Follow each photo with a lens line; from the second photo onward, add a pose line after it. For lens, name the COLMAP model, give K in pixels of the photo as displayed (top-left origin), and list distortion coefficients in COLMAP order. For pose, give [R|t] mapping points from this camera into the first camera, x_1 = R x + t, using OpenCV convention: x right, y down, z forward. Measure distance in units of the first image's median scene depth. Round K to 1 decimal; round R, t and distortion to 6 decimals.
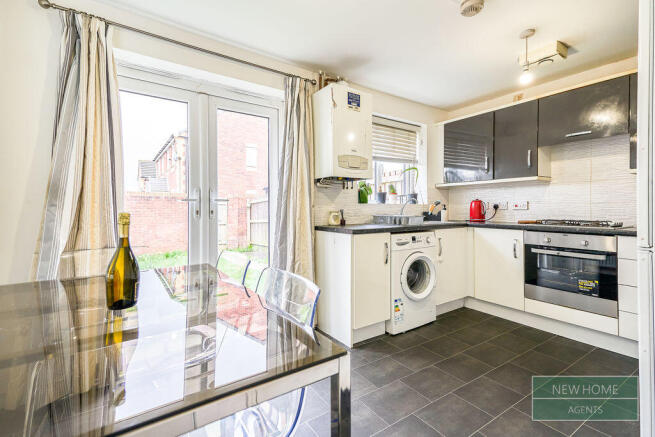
lens RADIAL K [[299.2, 0, 326.7], [0, 299.2, 207.8], [0, 0, 1]] dist [0.000502, 0.000005]
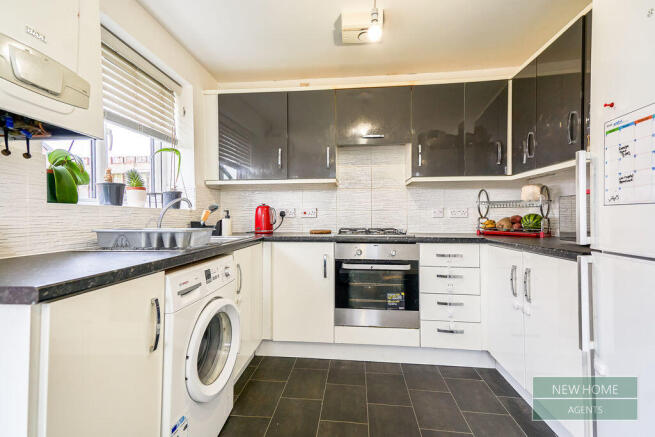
lens RADIAL K [[295.6, 0, 328.6], [0, 295.6, 216.9], [0, 0, 1]] dist [0.038004, 0.000016]
pose [[0.636775, 0.000257, 0.771050, 0.031301], [0.002276, 0.999995, -0.002214, 0.007287], [-0.771047, 0.003165, 0.636771, 0.482856]]
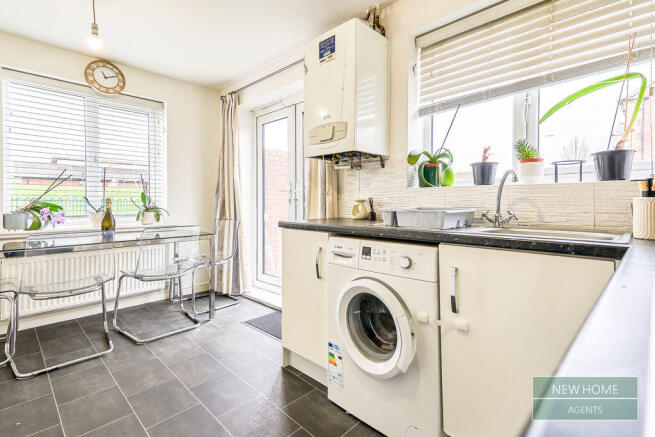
lens RADIAL K [[303.5, 0, 326.6], [0, 303.5, 203.0], [0, 0, 1]] dist [0.038225, 0.000105]
pose [[0.206744, 0.004040, -0.978387, 0.739087], [-0.000888, 0.999992, 0.003941, 0.014582], [0.978395, 0.000054, 0.206746, 0.755724]]
